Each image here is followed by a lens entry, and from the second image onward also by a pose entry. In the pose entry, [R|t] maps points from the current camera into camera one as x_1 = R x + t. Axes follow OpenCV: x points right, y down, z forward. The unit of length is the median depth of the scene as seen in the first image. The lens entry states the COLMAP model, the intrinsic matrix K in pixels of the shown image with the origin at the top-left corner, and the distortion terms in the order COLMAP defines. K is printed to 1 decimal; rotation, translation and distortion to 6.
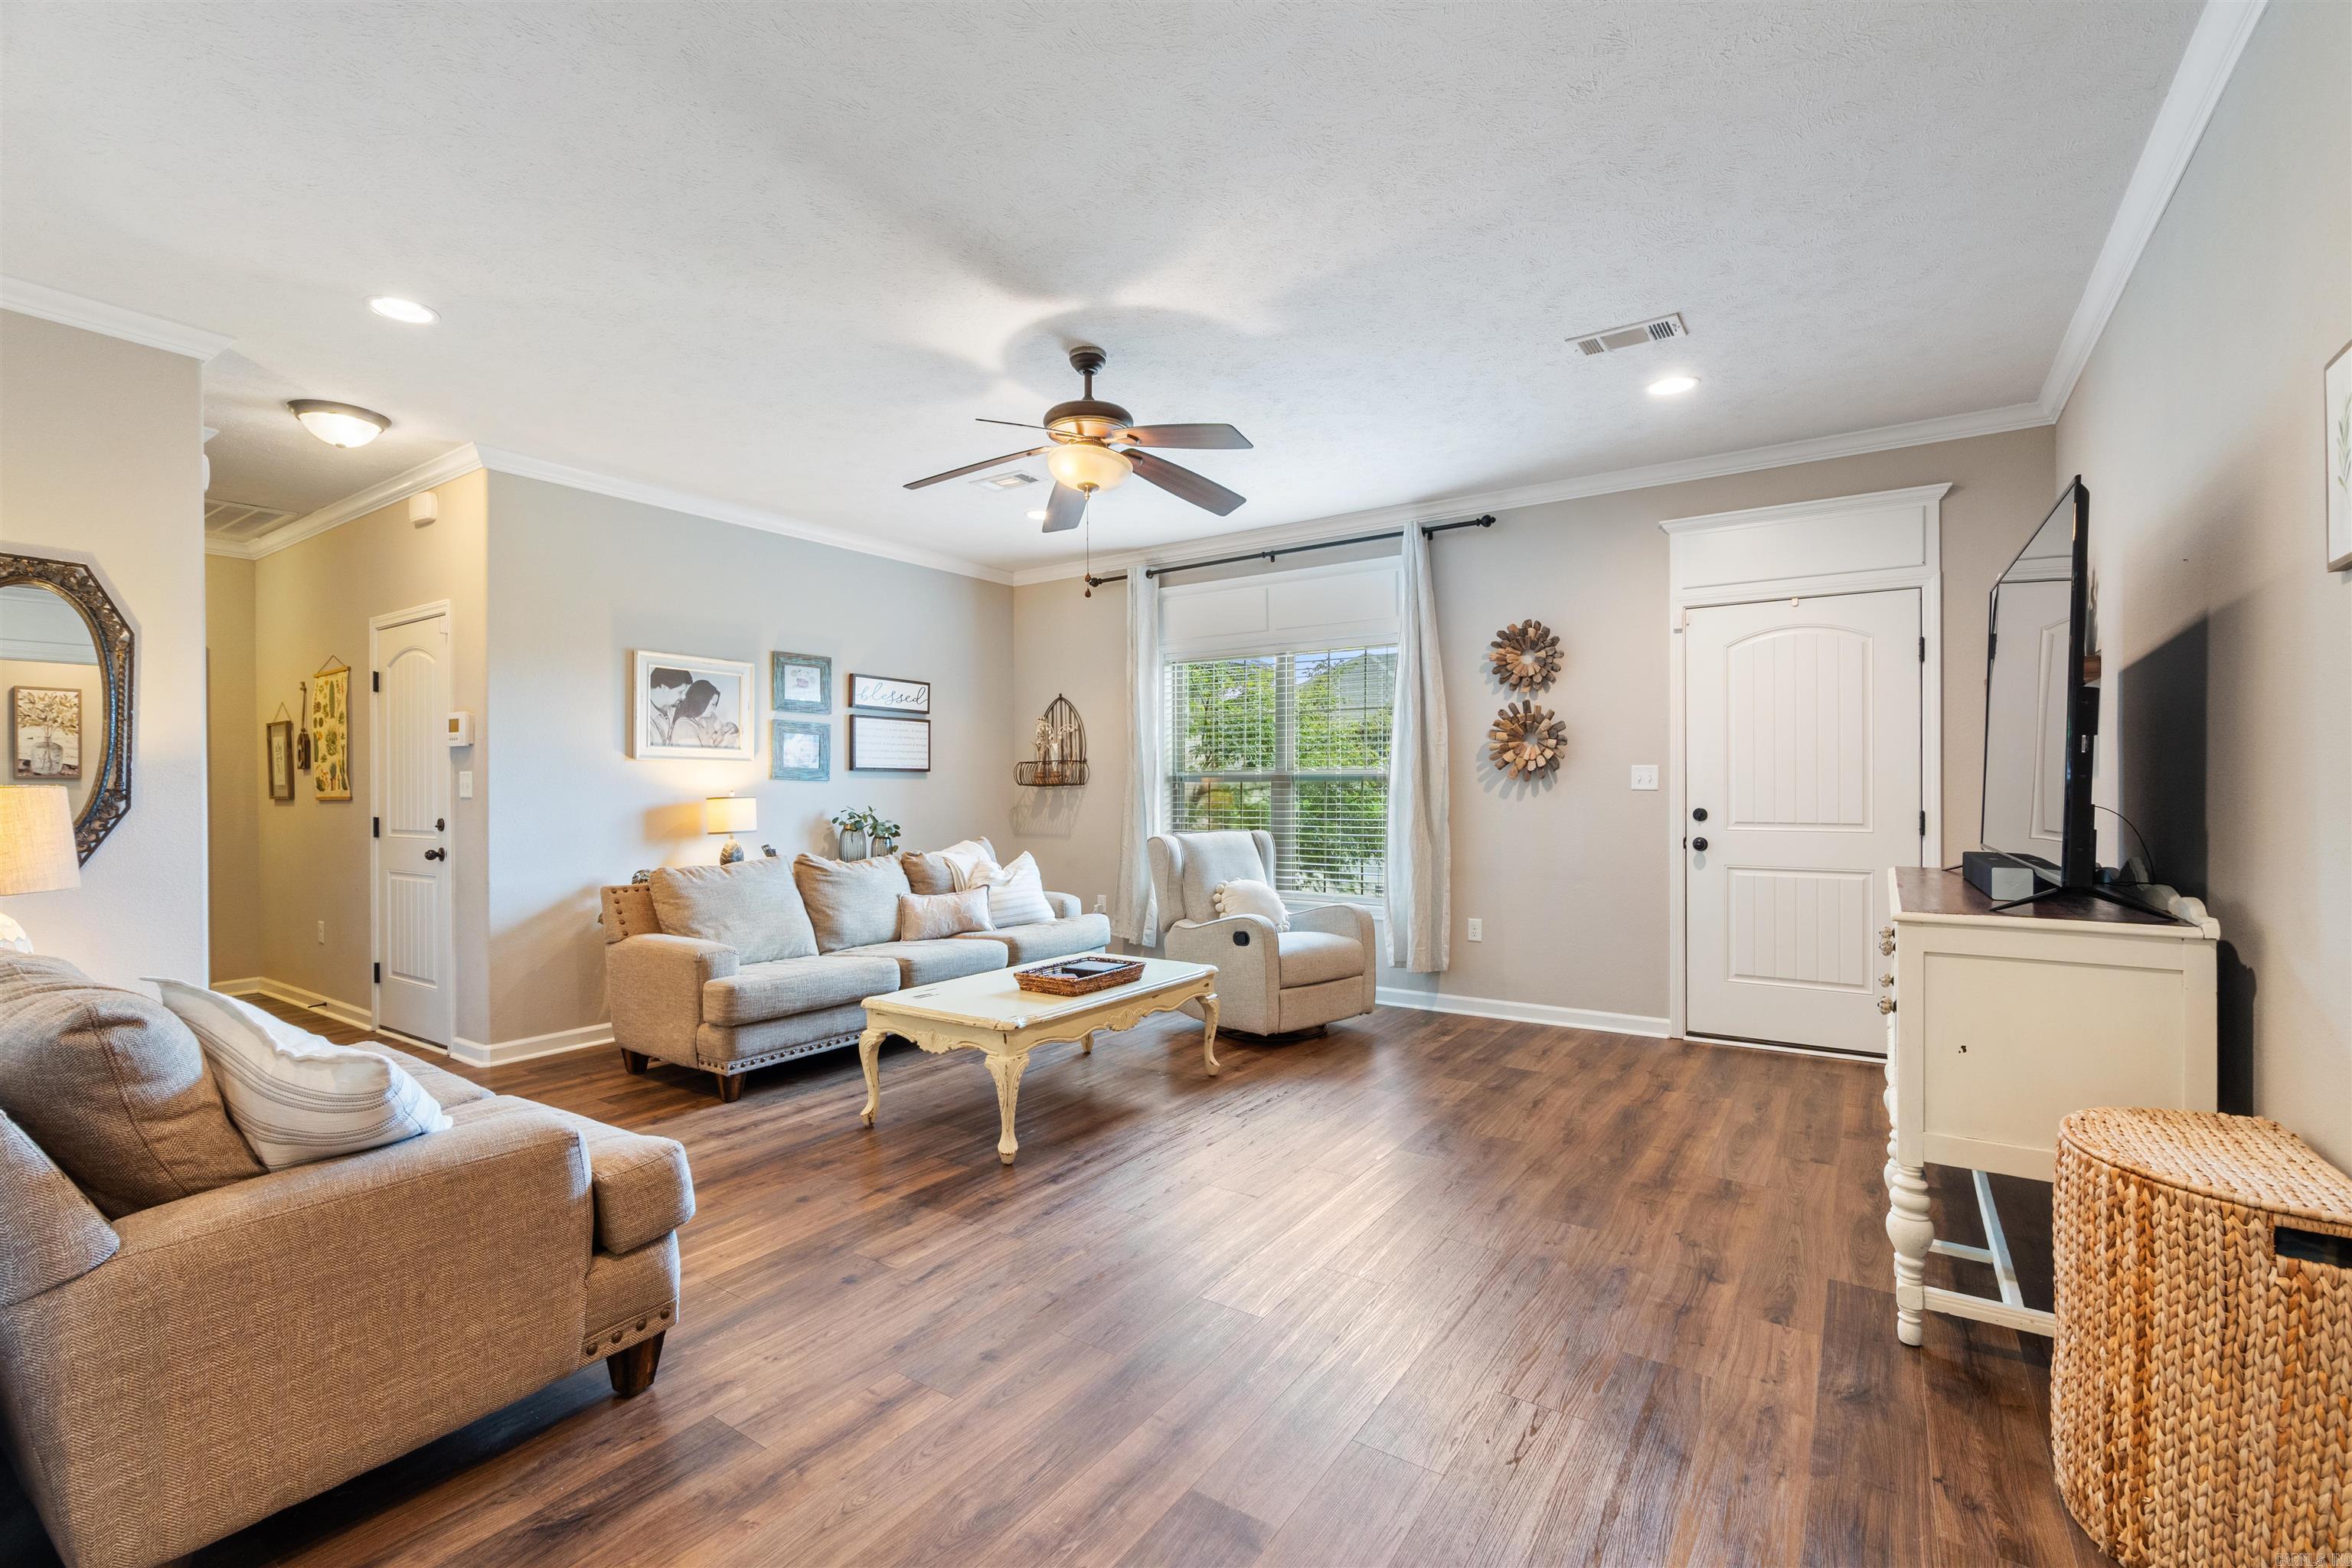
lens RADIAL K [[1020.1, 0, 1176.0], [0, 1020.1, 784.0], [0, 0, 1]] dist [-0.002532, -0.000088]
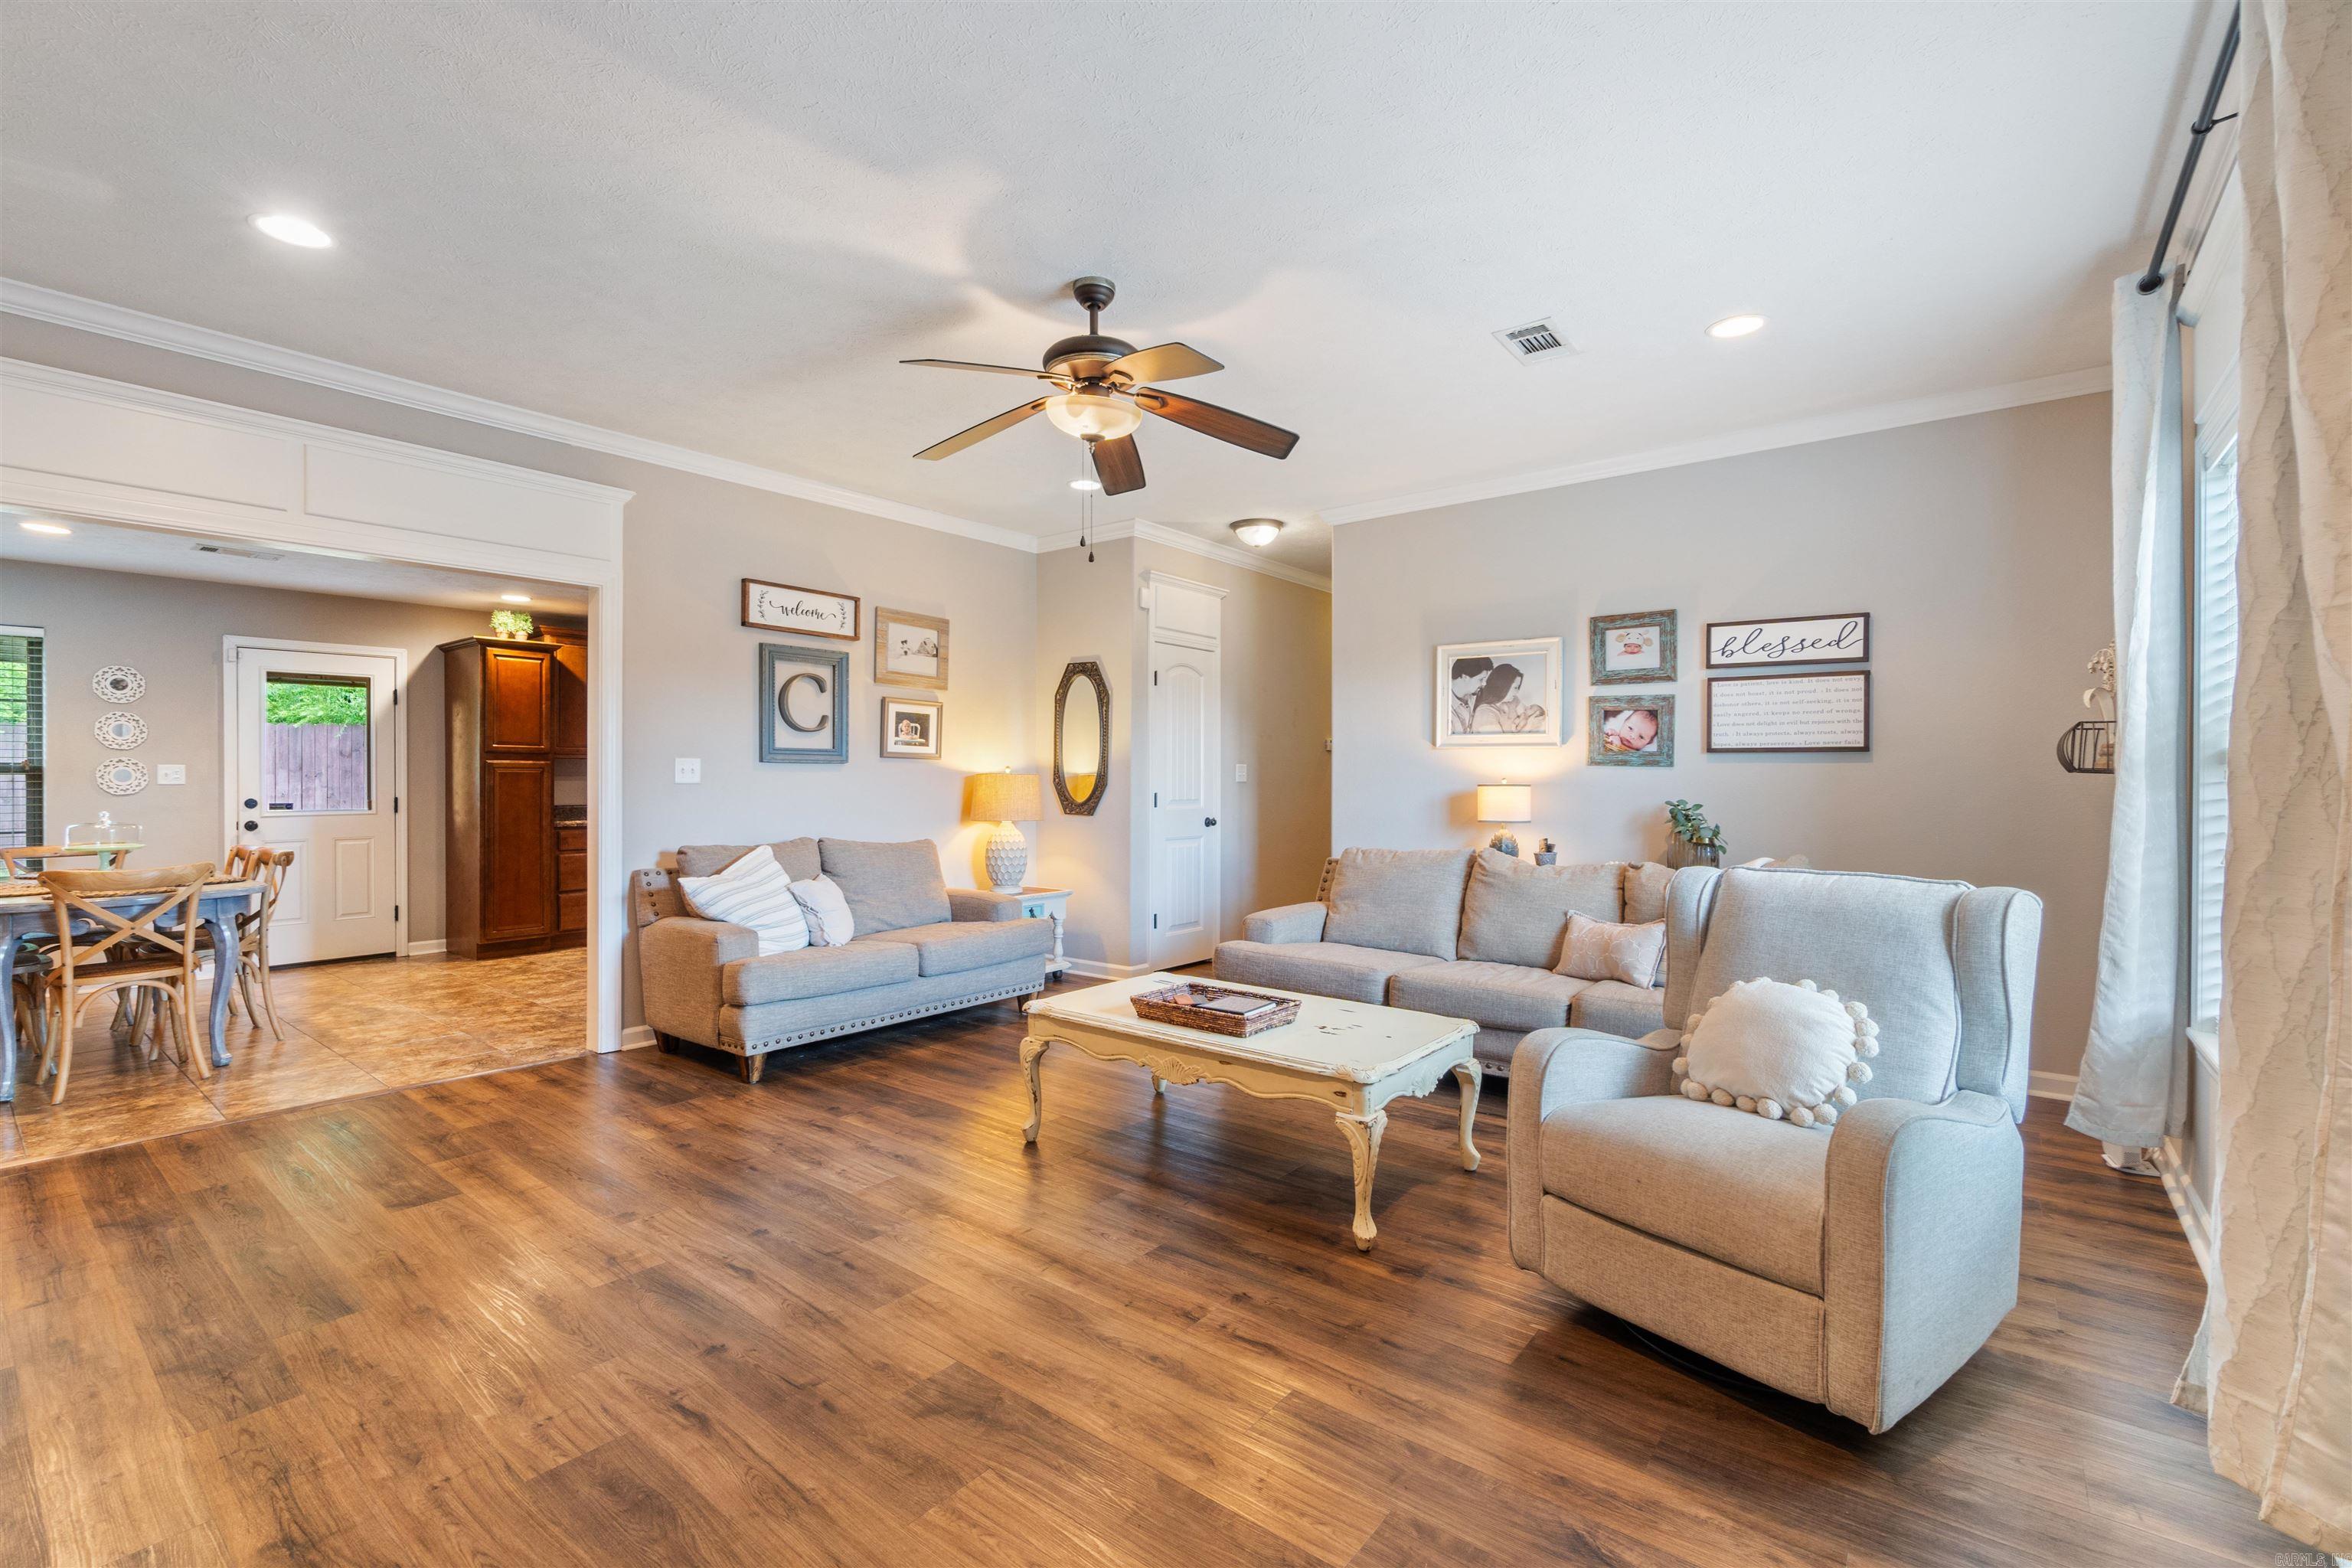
lens RADIAL K [[1022.4, 0, 1170.1], [0, 1022.4, 770.3], [0, 0, 1]] dist [-0.003140, -0.000174]
pose [[-0.075022, -0.003338, -0.997176, 0.537988], [0.001862, 0.999992, -0.003487, 0.001992], [0.997180, -0.002118, -0.075015, 0.768825]]
